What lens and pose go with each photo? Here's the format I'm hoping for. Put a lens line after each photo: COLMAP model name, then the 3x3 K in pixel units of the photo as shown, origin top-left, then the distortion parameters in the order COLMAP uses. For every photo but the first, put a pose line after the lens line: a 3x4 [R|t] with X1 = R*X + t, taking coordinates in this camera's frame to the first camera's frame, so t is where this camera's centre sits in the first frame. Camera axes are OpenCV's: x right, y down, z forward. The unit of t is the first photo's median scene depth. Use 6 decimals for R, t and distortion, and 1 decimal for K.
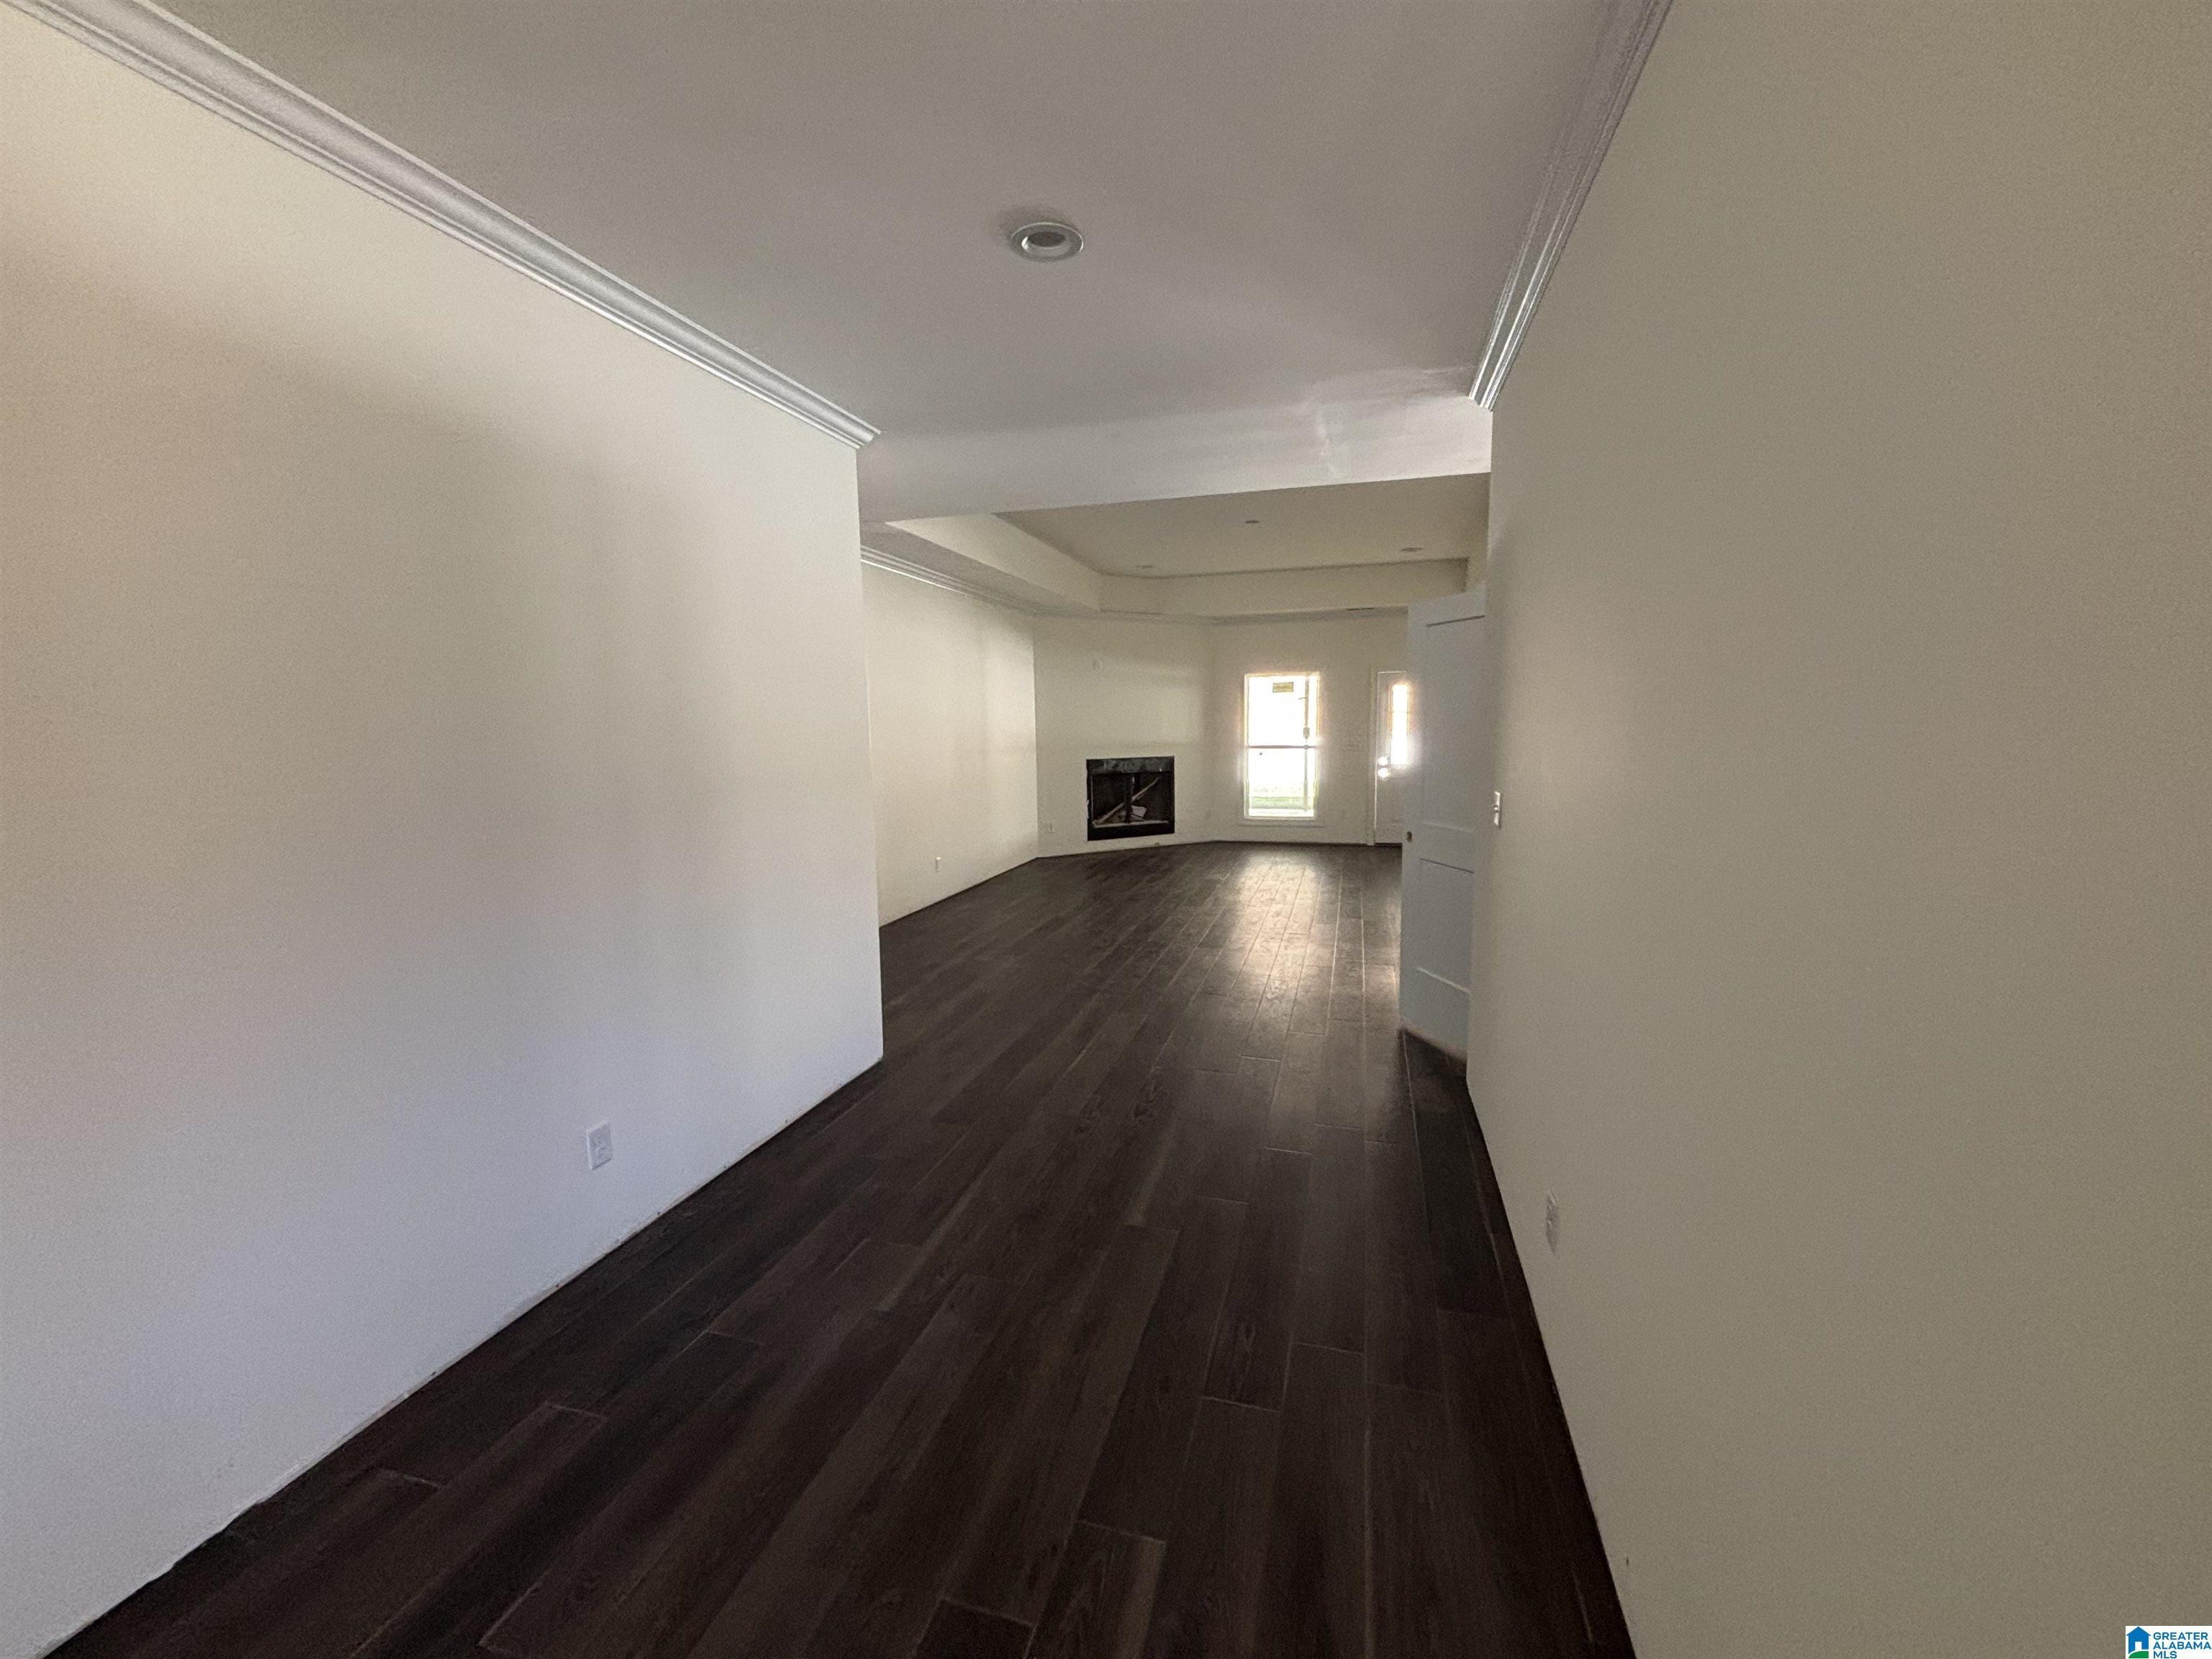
lens RADIAL K [[881.7, 0, 1106.0], [0, 881.7, 829.5], [0, 0, 1]] dist [-0.013322, -0.000048]
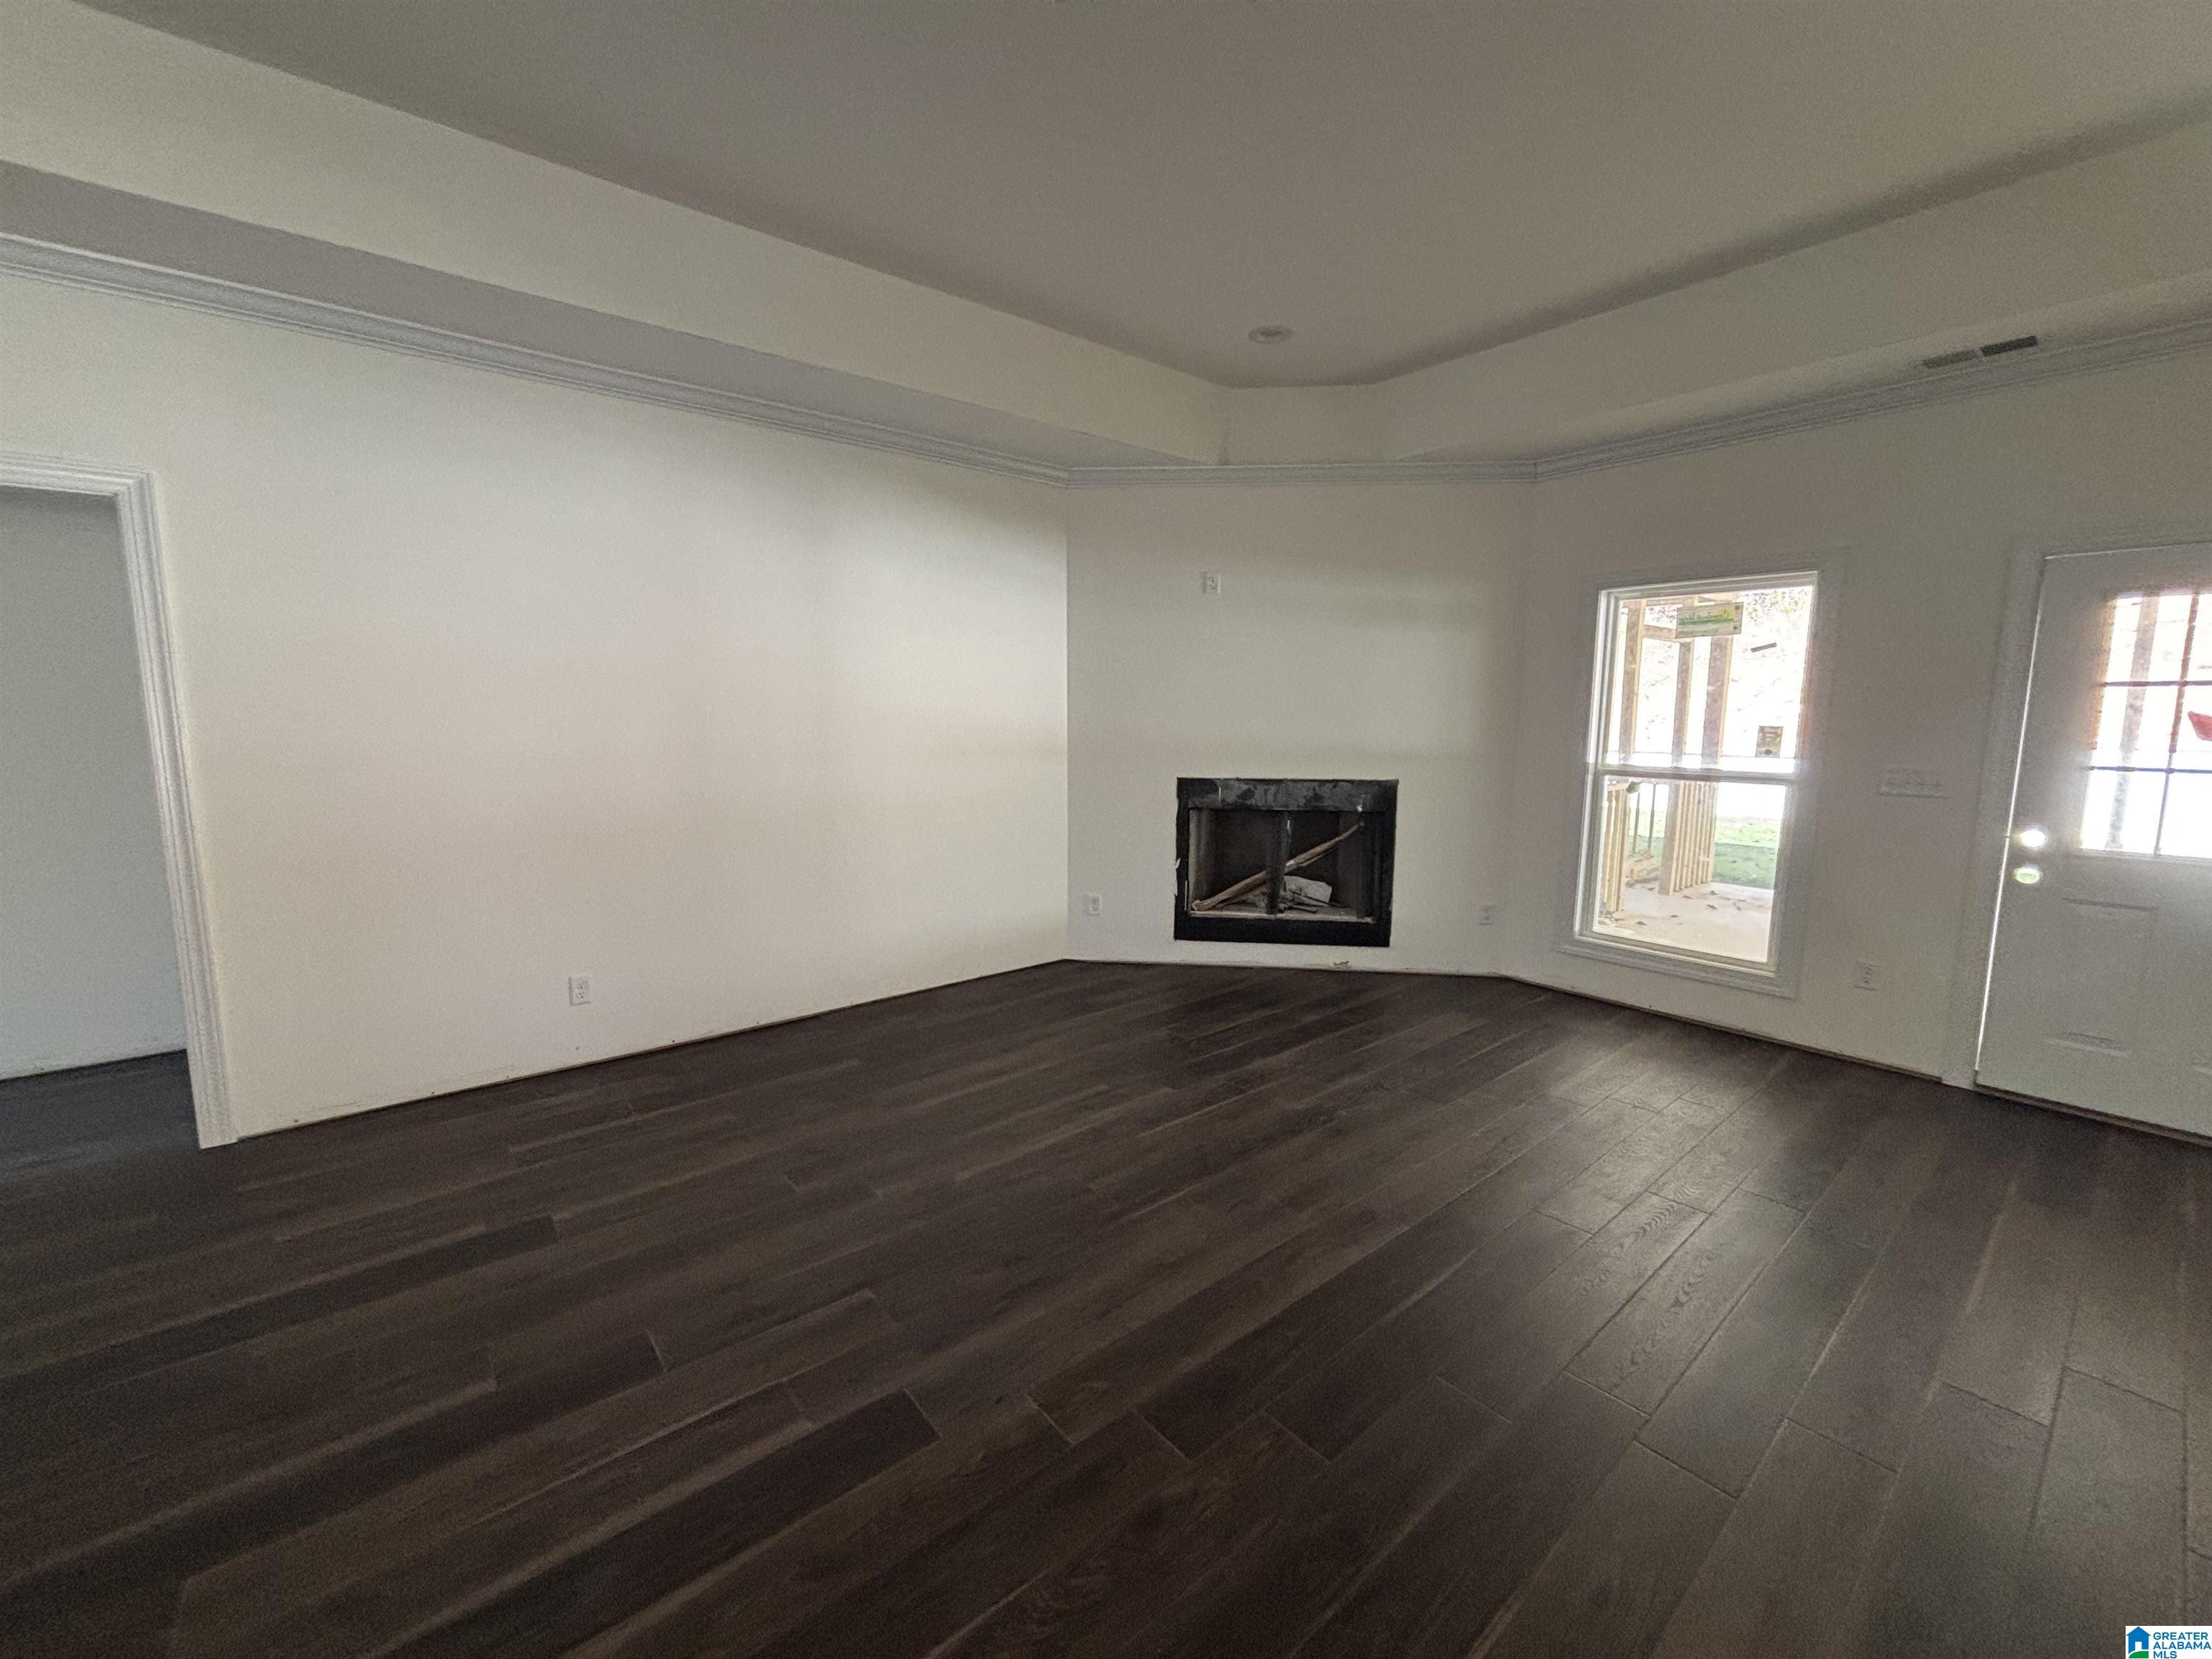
lens RADIAL K [[891.6, 0, 1106.0], [0, 891.6, 829.5], [0, 0, 1]] dist [-0.002469, -0.000365]
pose [[0.822168, 0.097659, -0.560805, 0.287712], [-0.088237, 0.995130, 0.043932, -0.087259], [0.562364, 0.013365, 0.826782, 0.720637]]
